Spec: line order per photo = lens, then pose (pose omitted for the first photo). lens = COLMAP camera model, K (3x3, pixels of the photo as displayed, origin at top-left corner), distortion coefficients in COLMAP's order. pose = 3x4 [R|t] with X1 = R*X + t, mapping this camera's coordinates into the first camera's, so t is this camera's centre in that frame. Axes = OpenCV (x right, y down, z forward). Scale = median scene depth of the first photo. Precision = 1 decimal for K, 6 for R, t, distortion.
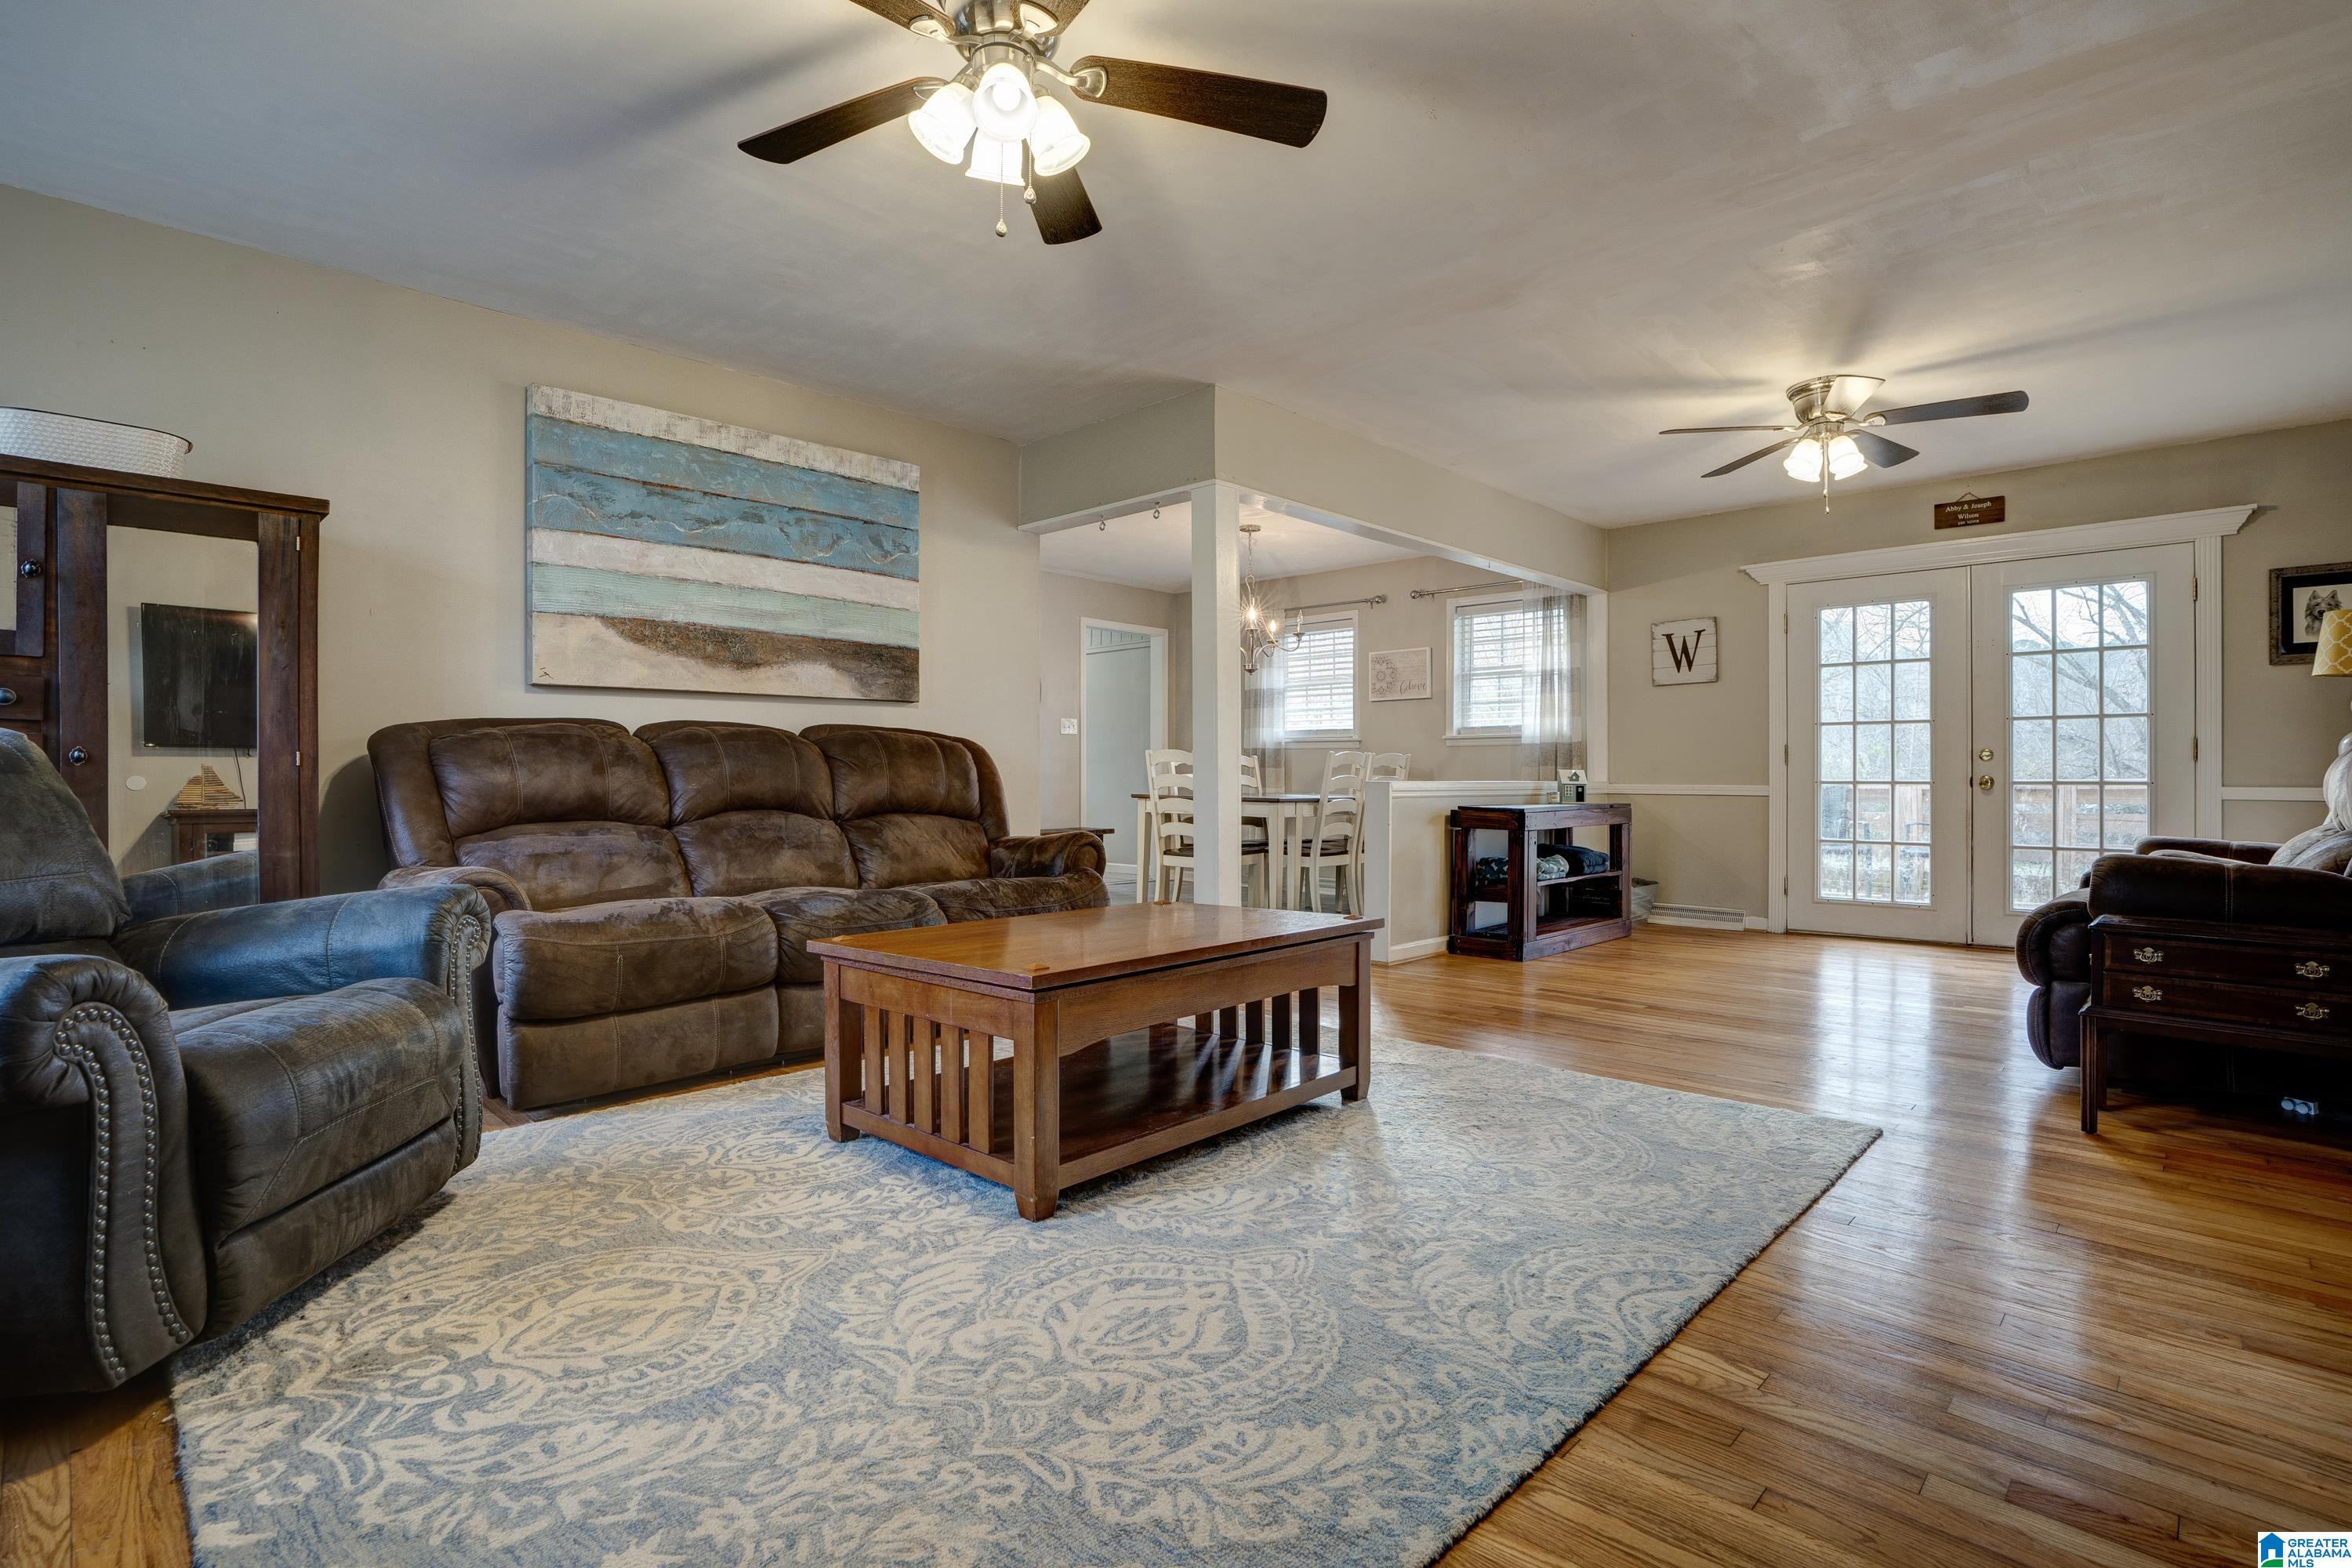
lens RADIAL K [[1141.7, 0, 1159.3], [0, 1141.7, 768.1], [0, 0, 1]] dist [-0.042739, 0.004424]
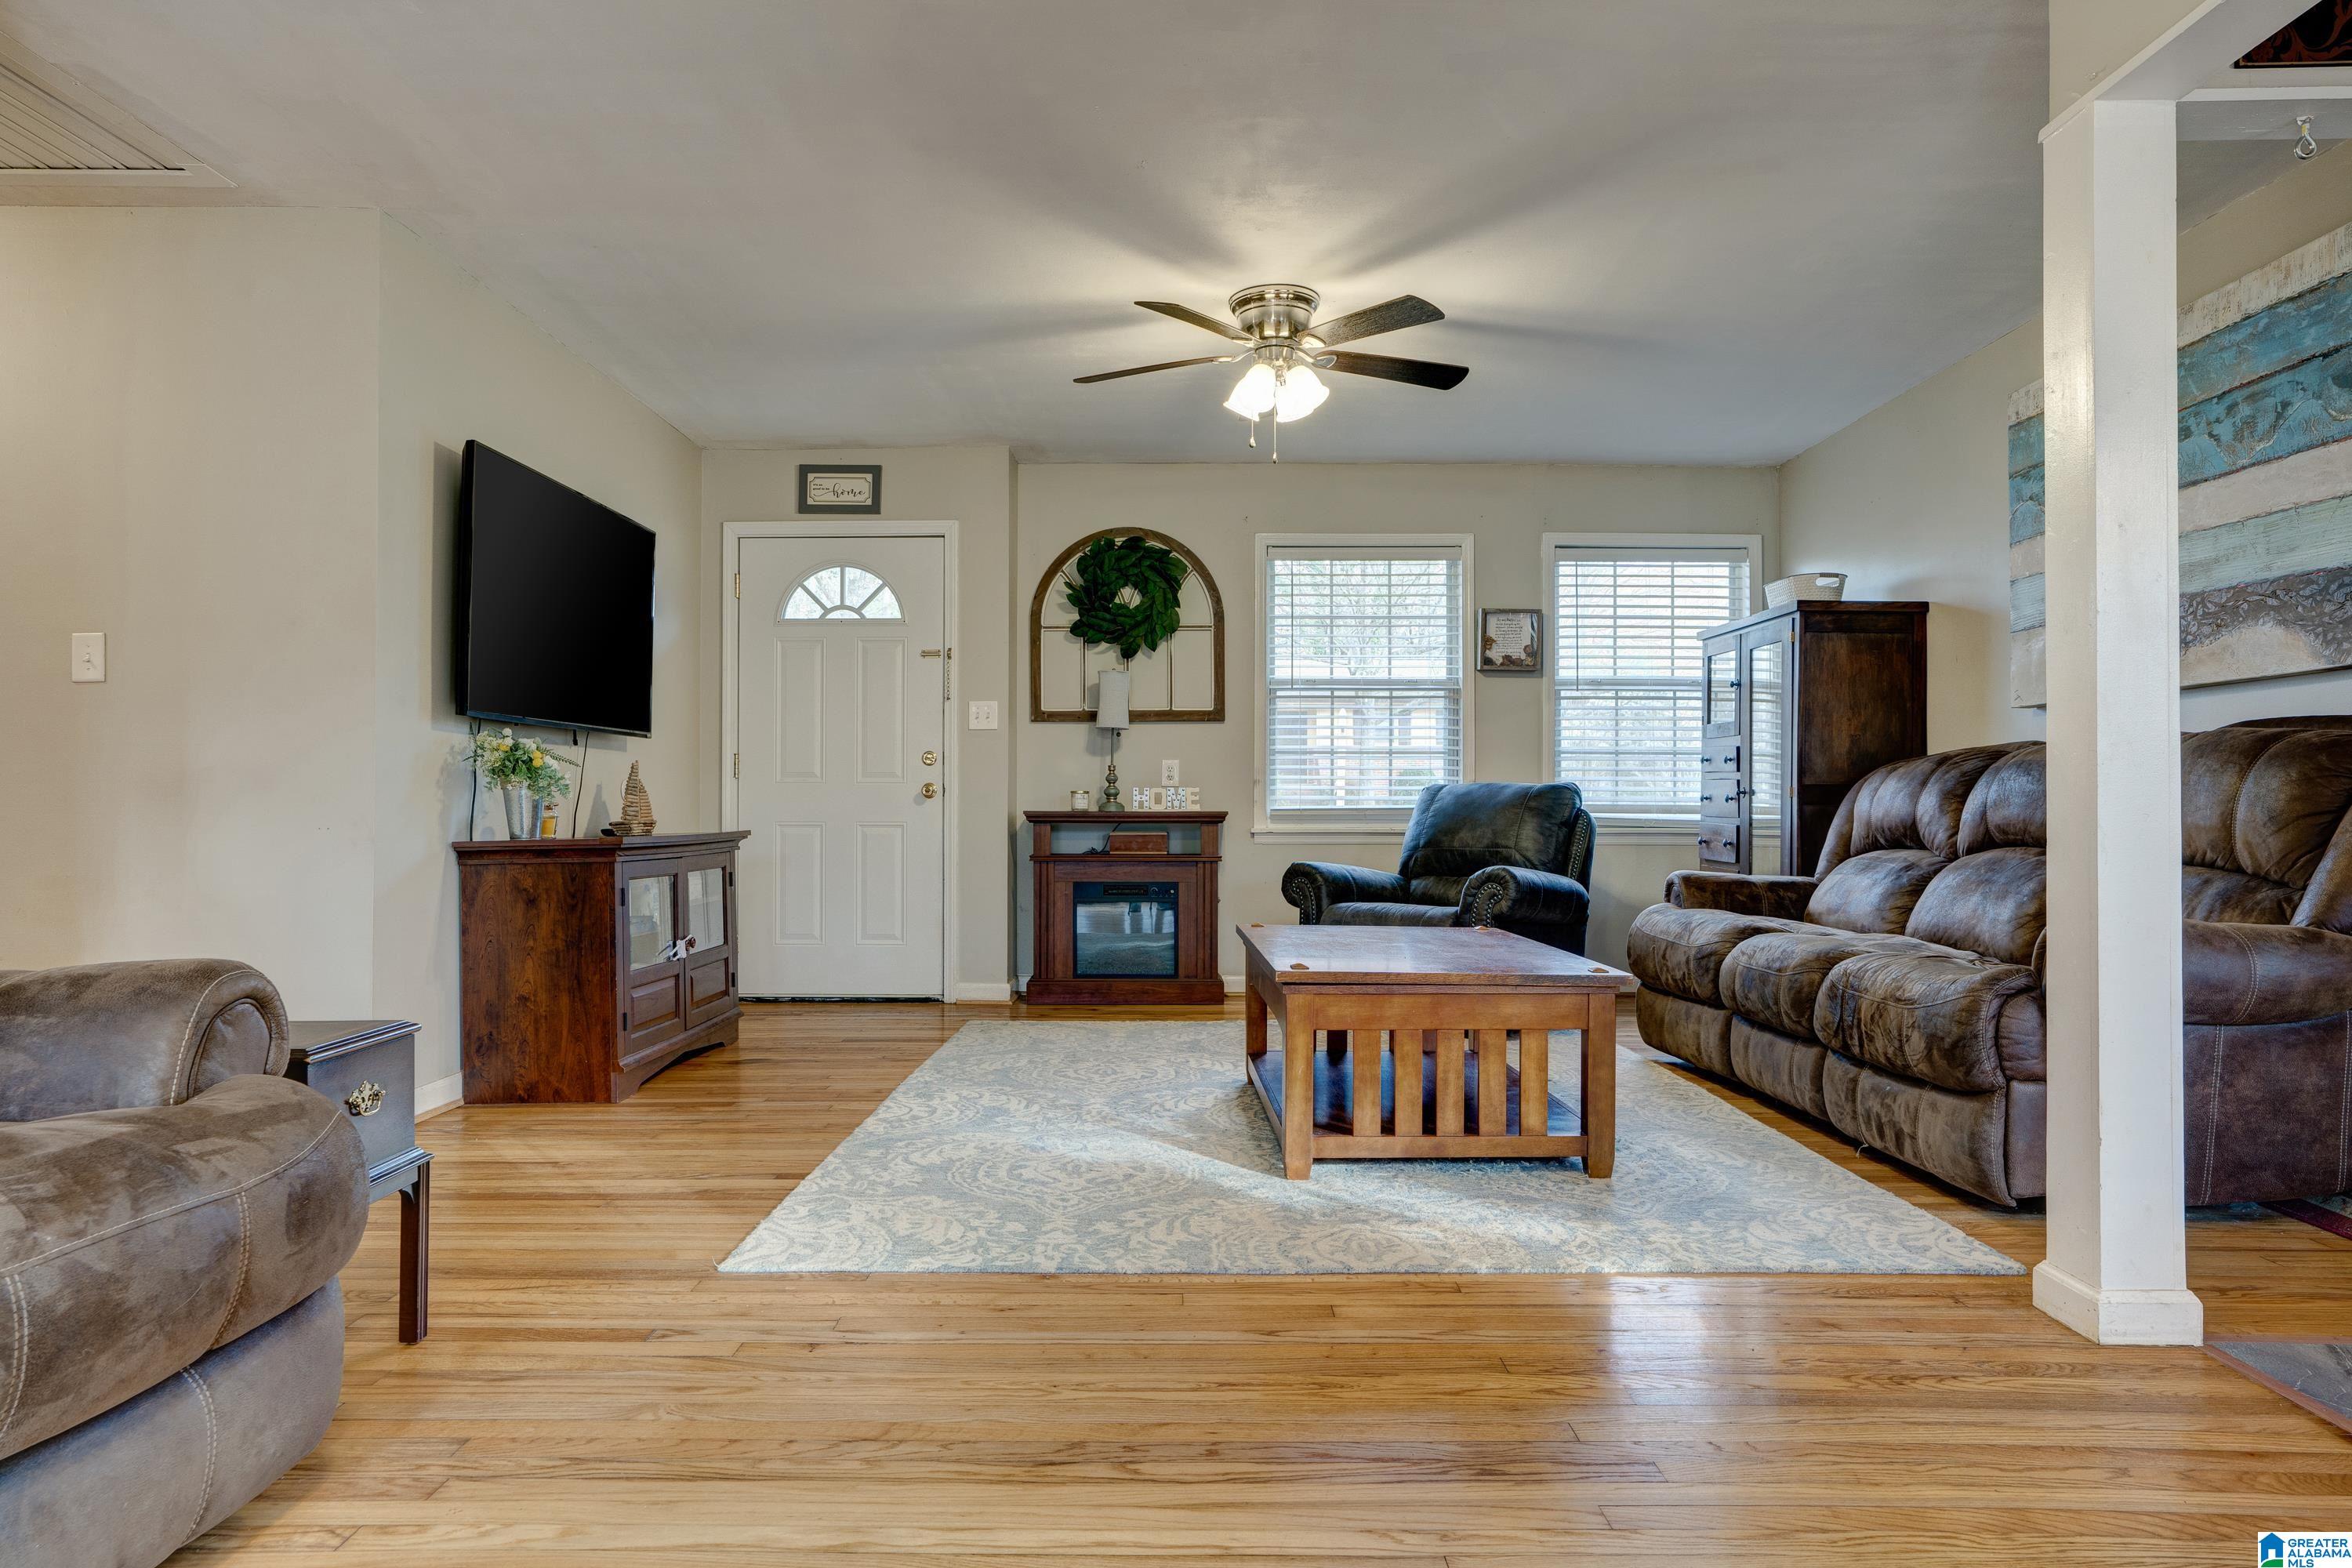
lens RADIAL K [[1390.3, 0, 1196.2], [0, 1390.3, 787.2], [0, 0, 1]] dist [-0.013364, 0.014073]
pose [[-0.700258, -0.011713, -0.713794, 0.649062], [0.002180, 0.999826, -0.018546, 0.010327], [0.713886, -0.014543, -0.700110, 1.120800]]
